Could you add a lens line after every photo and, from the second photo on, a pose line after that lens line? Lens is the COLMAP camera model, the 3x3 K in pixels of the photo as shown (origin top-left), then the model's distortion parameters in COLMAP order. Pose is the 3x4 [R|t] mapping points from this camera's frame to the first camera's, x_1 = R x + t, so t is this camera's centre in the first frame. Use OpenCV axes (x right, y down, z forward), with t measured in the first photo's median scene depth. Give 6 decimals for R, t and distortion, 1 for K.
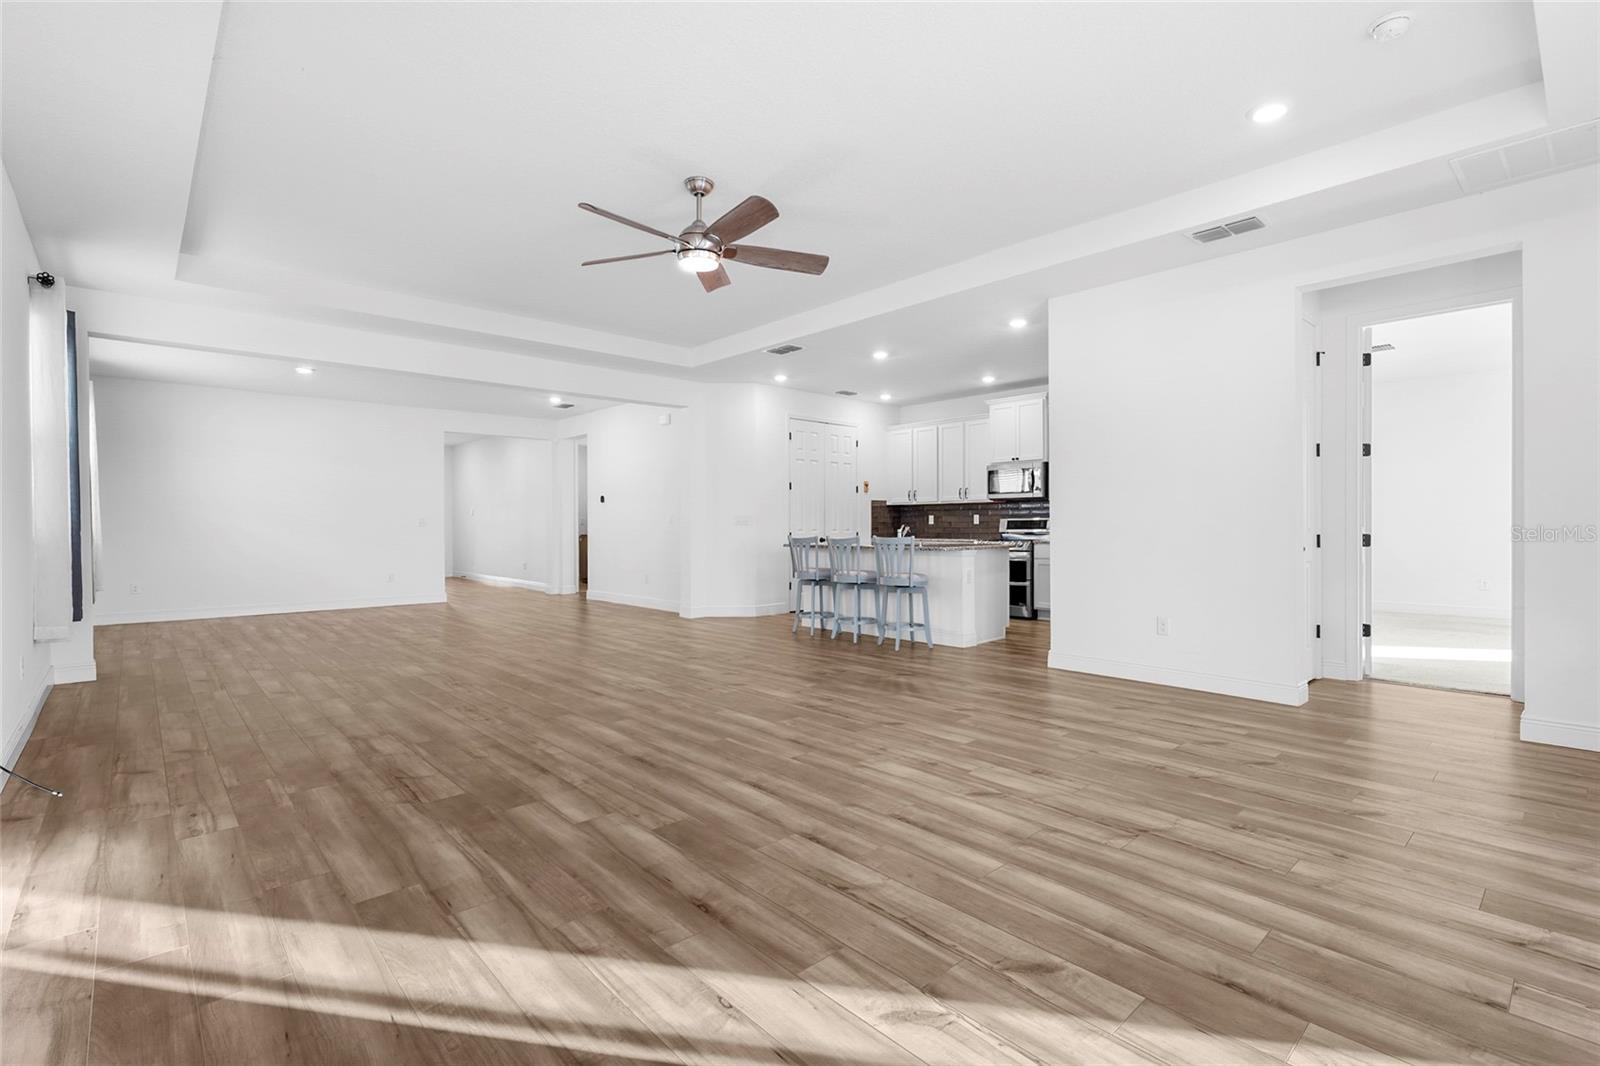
lens RADIAL K [[712.9, 0, 804.0], [0, 712.9, 534.1], [0, 0, 1]] dist [-0.002170, 0.001037]
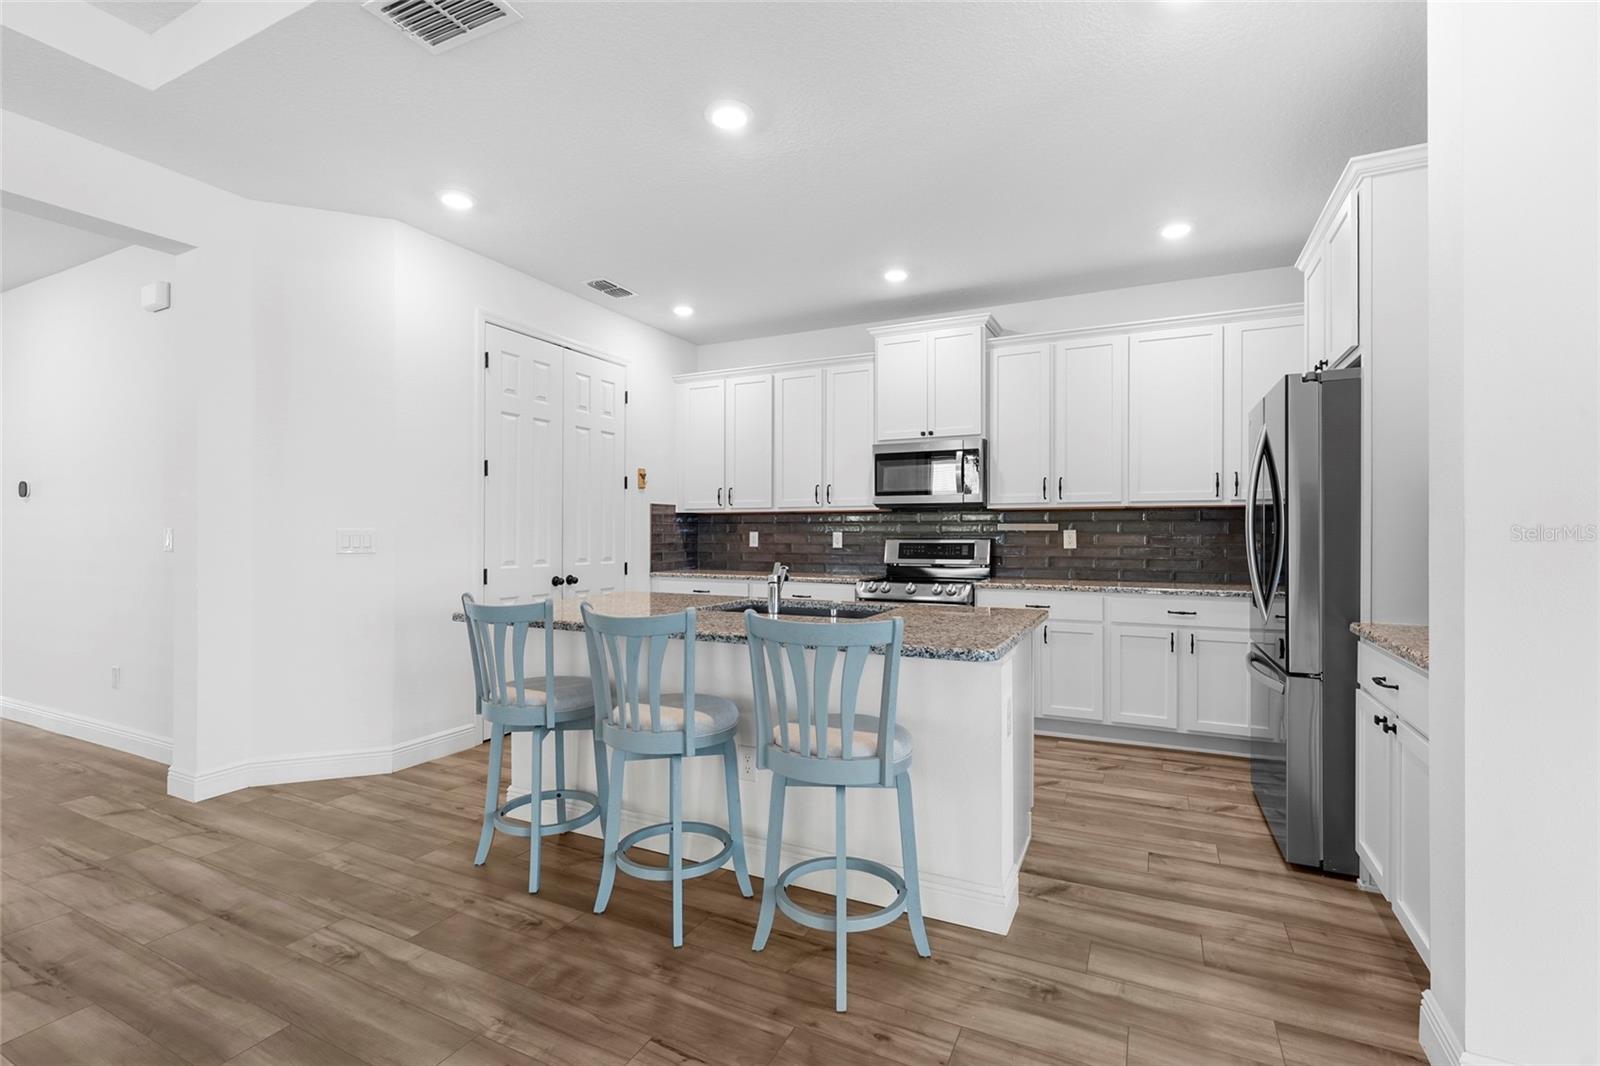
lens RADIAL K [[712.9, 0, 806.3], [0, 712.9, 530.4], [0, 0, 1]] dist [-0.002170, 0.001037]
pose [[0.929029, 0.007230, 0.369936, 0.003824], [0.000234, 0.999797, -0.020127, -0.017451], [-0.370006, 0.018785, 0.928839, 0.491772]]
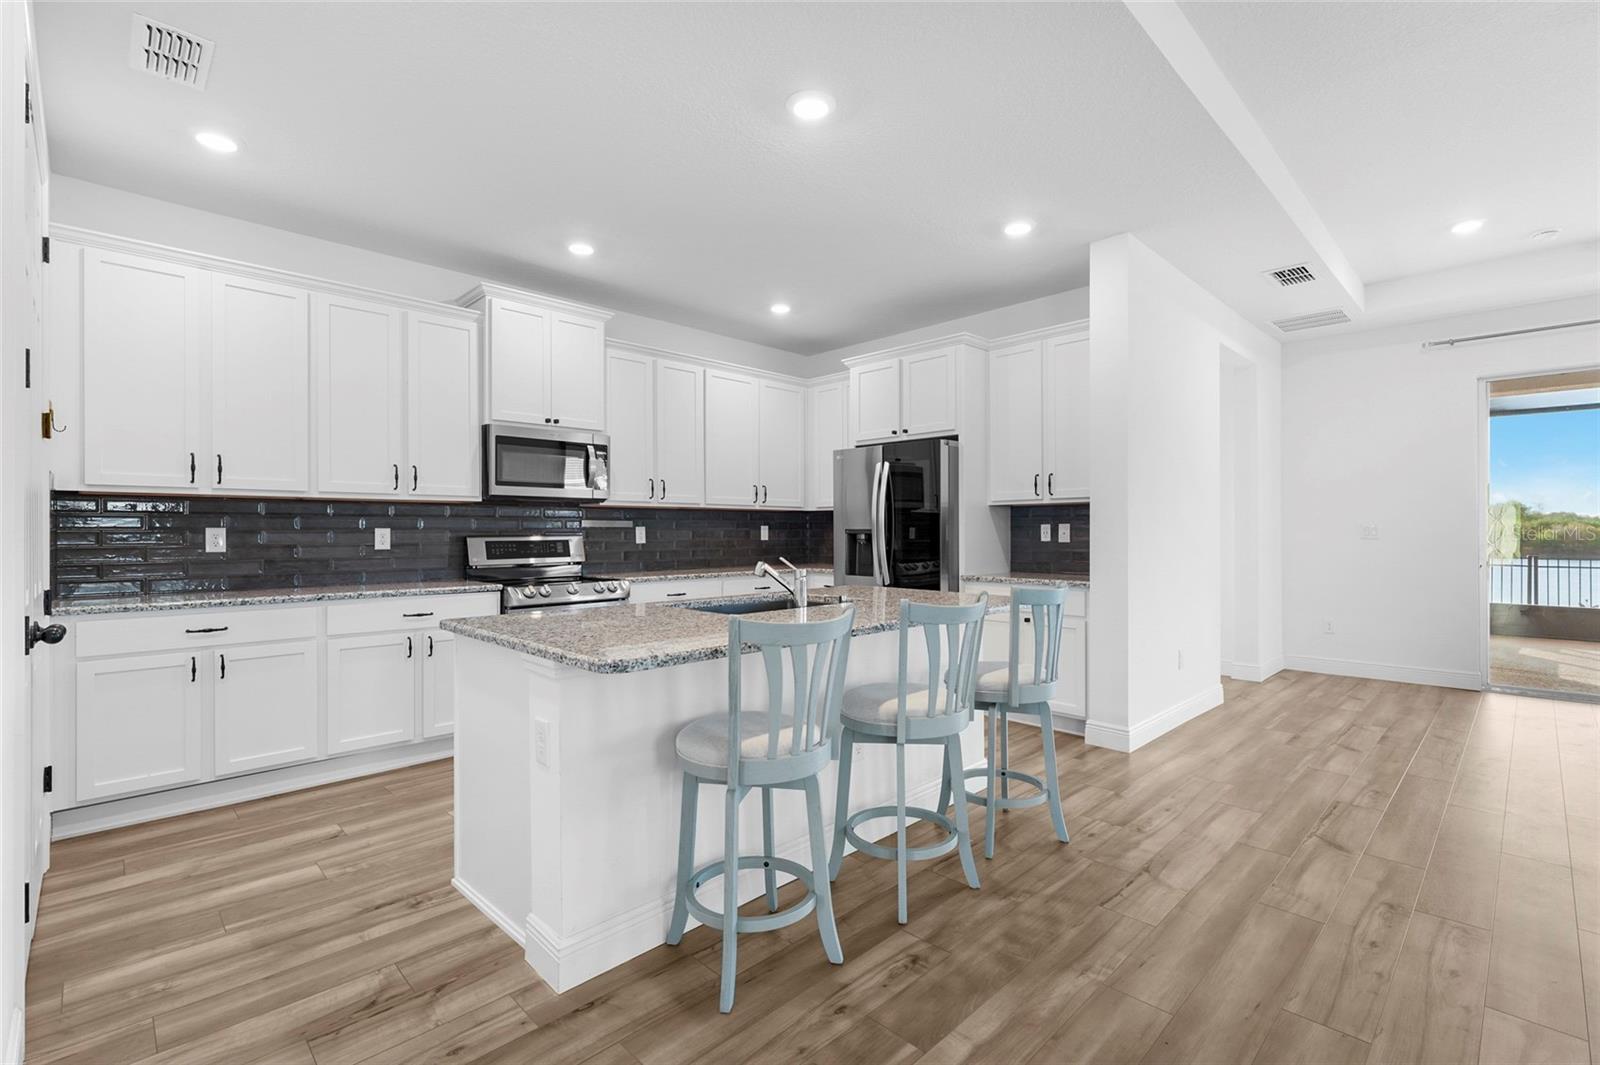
lens RADIAL K [[717.9, 0, 808.9], [0, 717.9, 526.7], [0, 0, 1]] dist [-0.002306, 0.002349]
pose [[-0.043967, 0.009980, 0.998983, -0.213023], [0.018152, 0.999793, -0.009189, -0.020231], [-0.998868, 0.017730, -0.044139, 0.795080]]
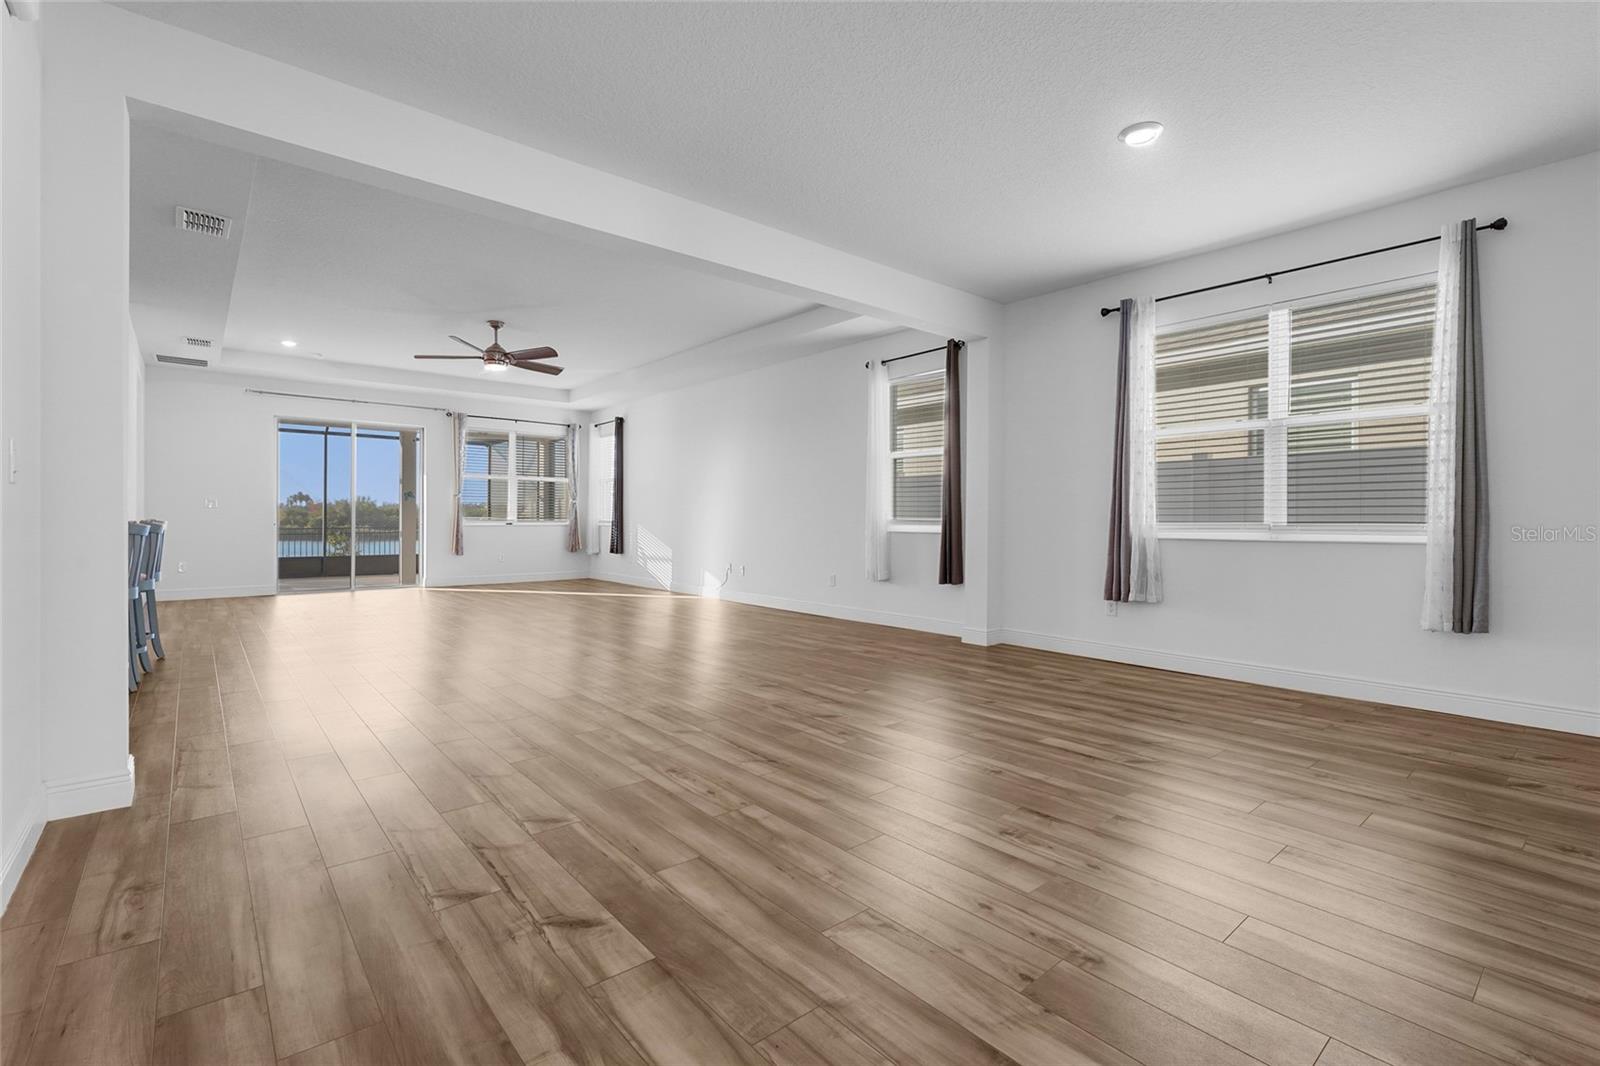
lens RADIAL K [[712.9, 0, 787.5], [0, 712.9, 520.4], [0, 0, 1]] dist [-0.002170, 0.001037]
pose [[-0.999127, 0.001020, 0.041761, -0.424547], [0.001643, 0.999888, 0.014873, -0.002007], [-0.041742, 0.014928, -0.999017, 1.209911]]
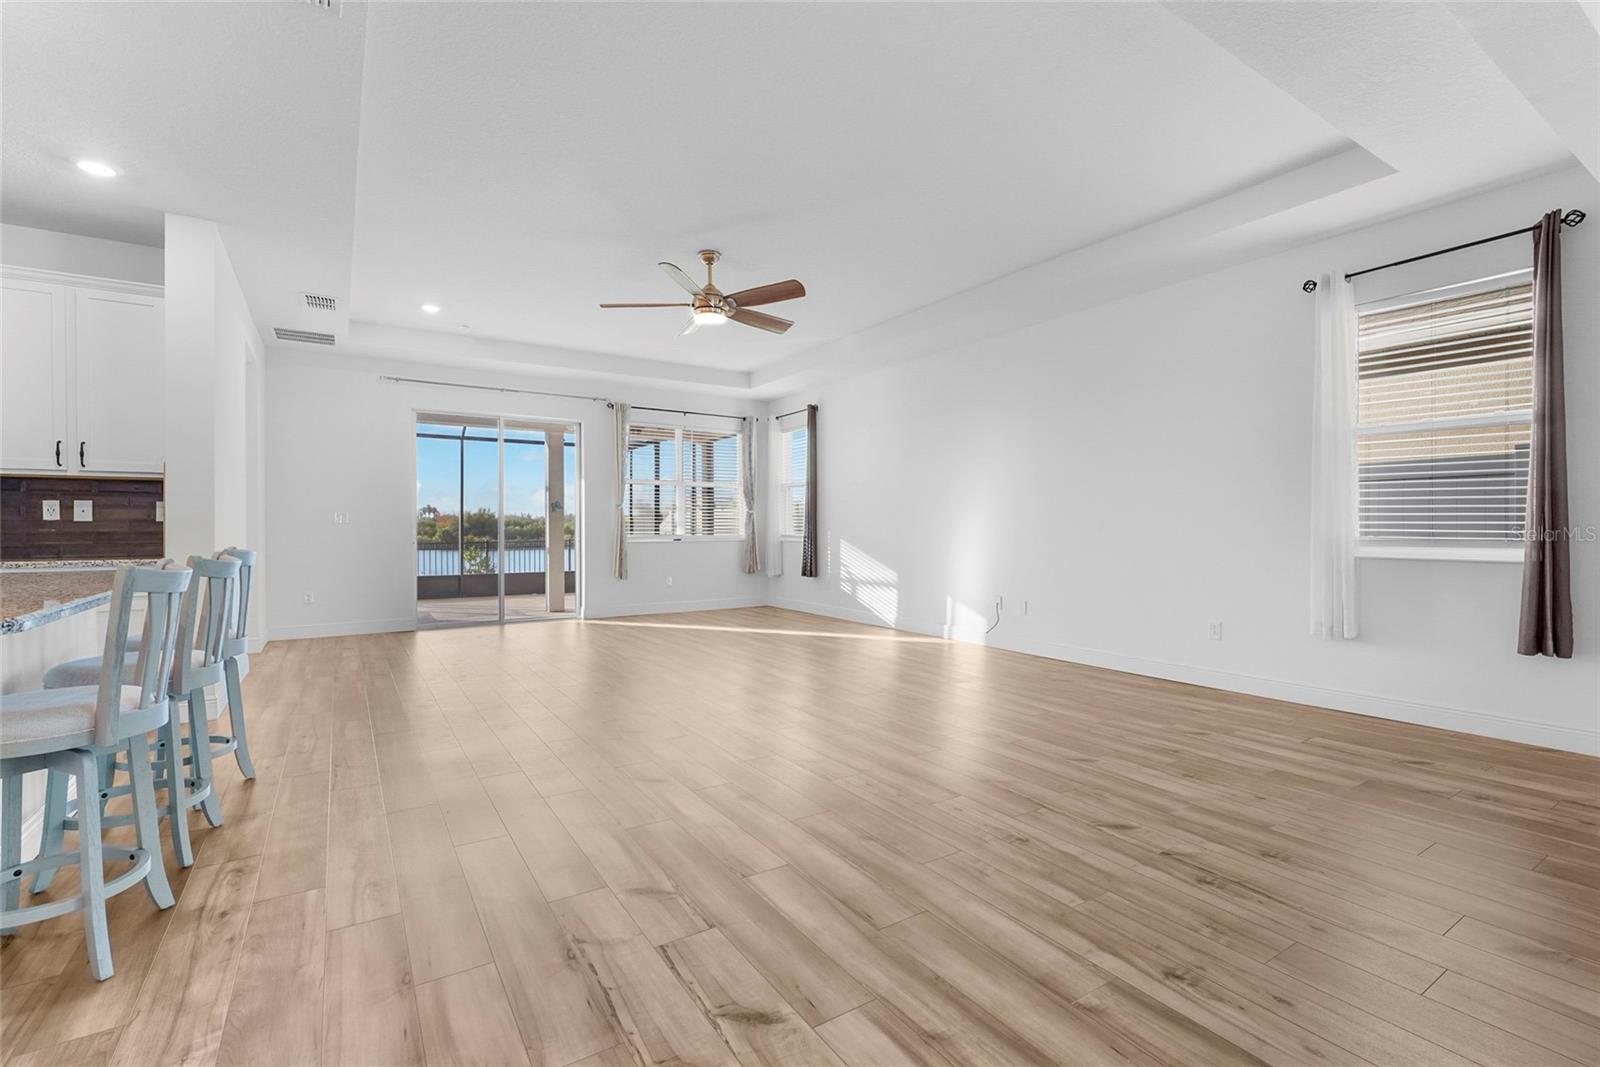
lens RADIAL K [[712.9, 0, 796.9], [0, 712.9, 540.3], [0, 0, 1]] dist [-0.002170, 0.001037]
pose [[-0.986237, 0.005144, 0.165257, -0.223306], [0.010415, 0.999464, 0.031045, -0.007443], [-0.165009, 0.032339, -0.985762, 0.962143]]
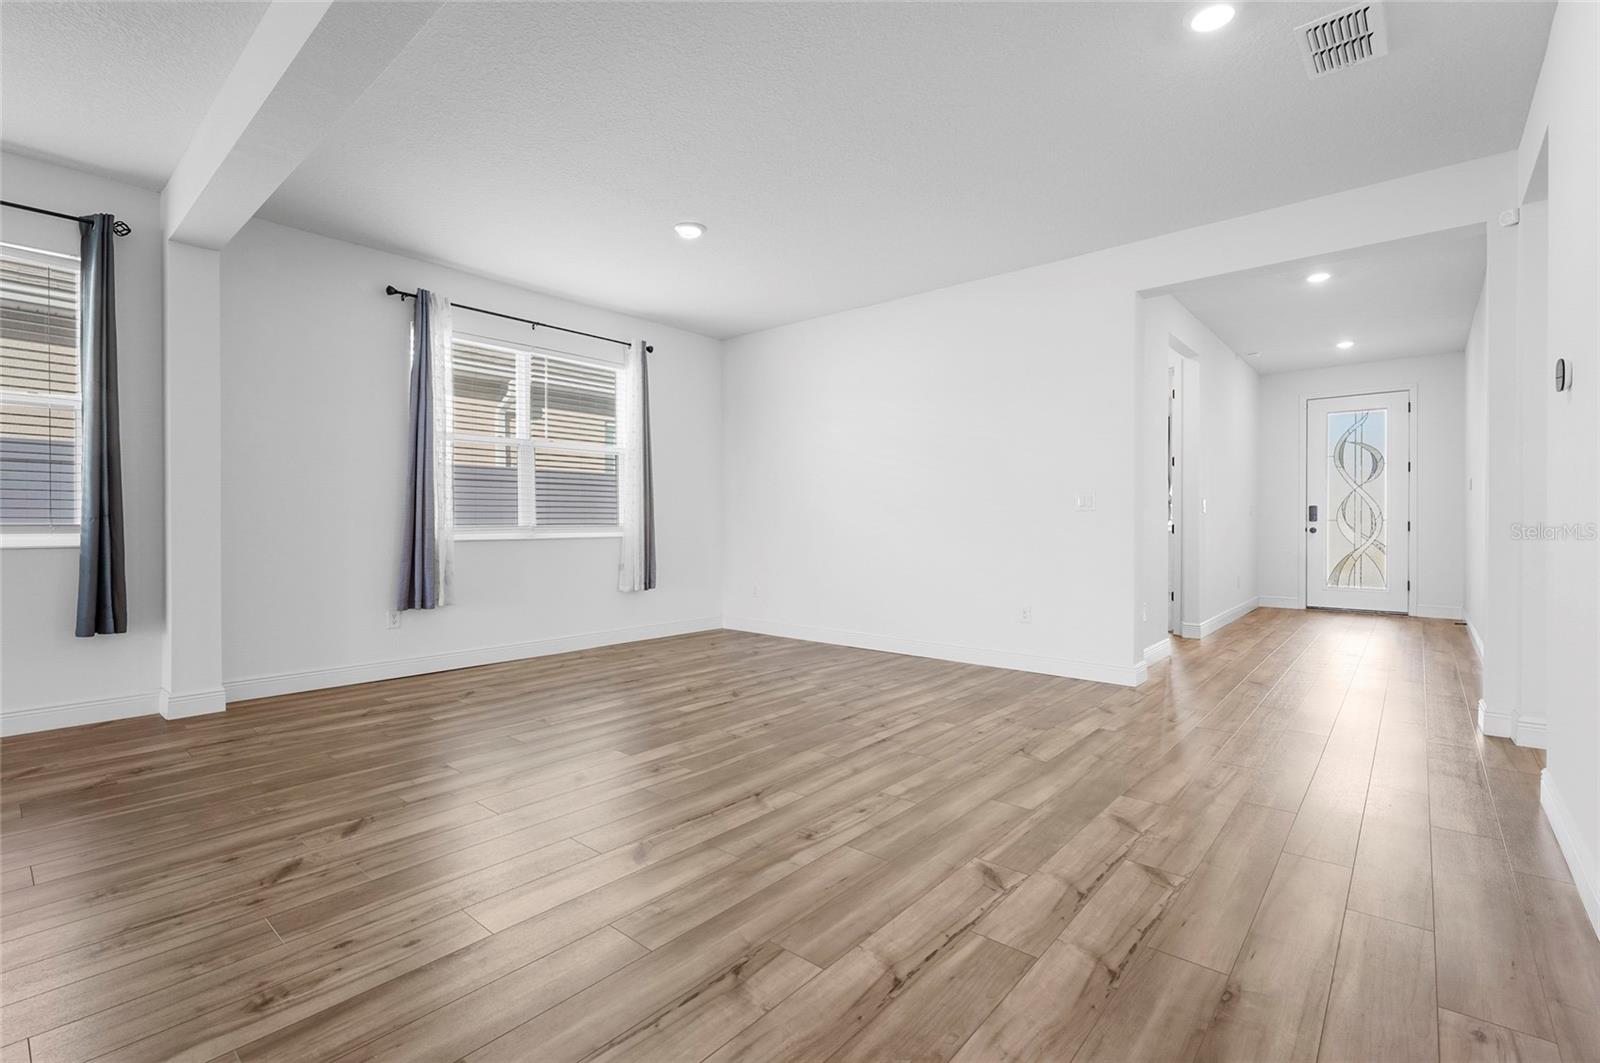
lens RADIAL K [[712.9, 0, 810.7], [0, 712.9, 532.2], [0, 0, 1]] dist [-0.002170, 0.001037]
pose [[0.127512, 0.018598, -0.991663, -0.110861], [-0.014868, 0.999748, 0.016838, 0.000096], [0.991726, 0.012597, 0.127756, 0.867009]]
